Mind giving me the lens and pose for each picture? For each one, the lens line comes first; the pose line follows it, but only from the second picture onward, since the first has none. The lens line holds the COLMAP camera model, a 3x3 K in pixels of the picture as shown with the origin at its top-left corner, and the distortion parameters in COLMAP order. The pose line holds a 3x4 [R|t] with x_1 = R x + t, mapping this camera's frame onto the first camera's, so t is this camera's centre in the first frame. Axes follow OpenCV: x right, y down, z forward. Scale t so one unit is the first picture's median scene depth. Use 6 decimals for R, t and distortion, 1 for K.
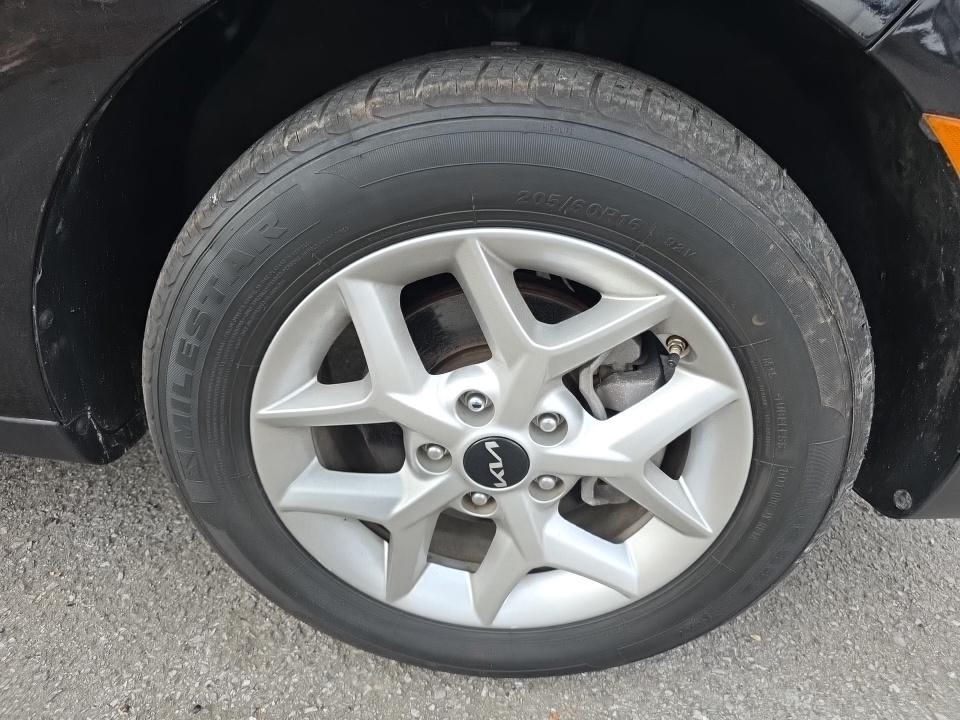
lens RADIAL K [[648.5, 0, 480.0], [0, 648.5, 360.0], [0, 0, 1]] dist [0.000051, 0.000178]
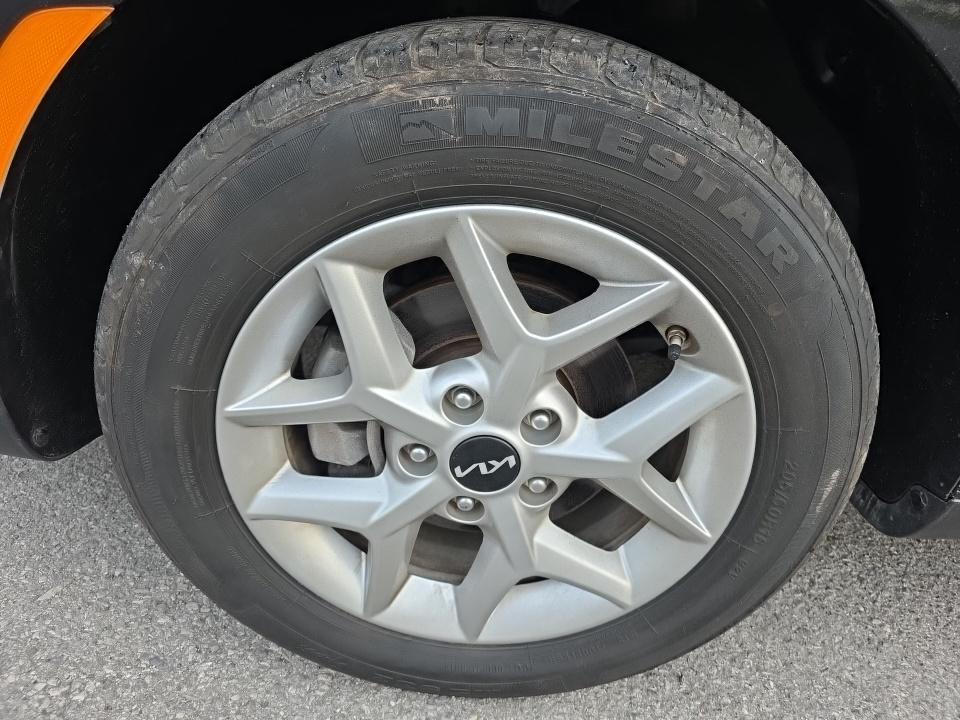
lens RADIAL K [[630.3, 0, 480.0], [0, 630.3, 360.0], [0, 0, 1]] dist [0.001613, -0.000026]
pose [[0.998597, 0.003162, 0.052854, -0.030151], [-0.001520, 0.999516, -0.031064, 0.036585], [-0.052927, 0.030940, 0.998119, 0.091103]]
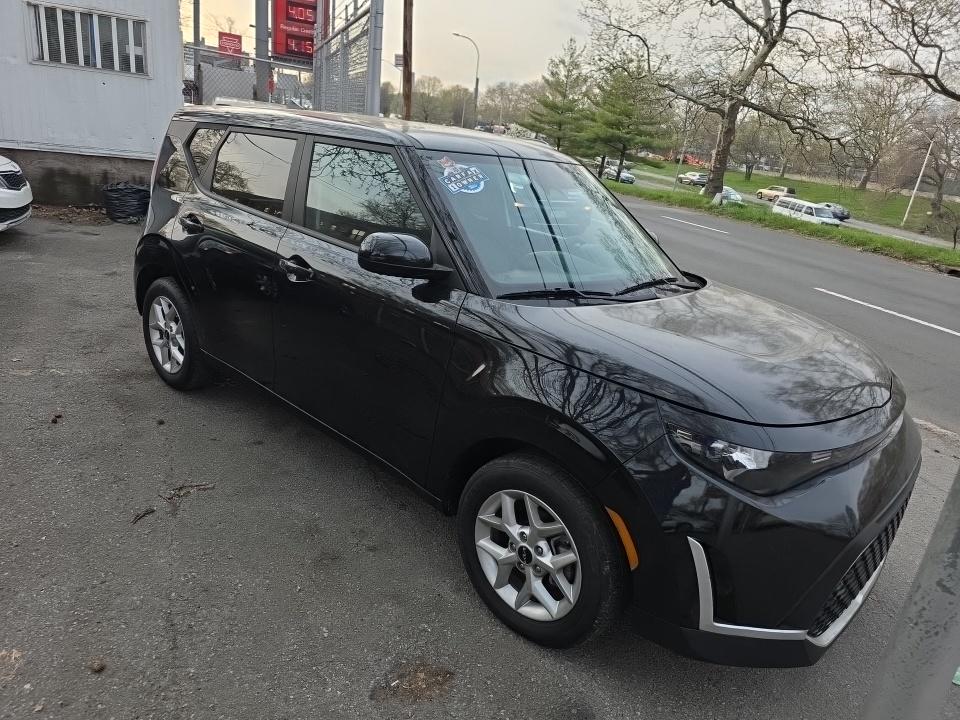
lens RADIAL K [[648.5, 0, 480.0], [0, 648.5, 360.0], [0, 0, 1]] dist [0.000051, 0.000178]
pose [[0.773004, 0.243086, -0.585981, 1.656377], [-0.396823, 0.905941, -0.147657, -0.192065], [0.494971, 0.346670, 0.796758, -2.360548]]
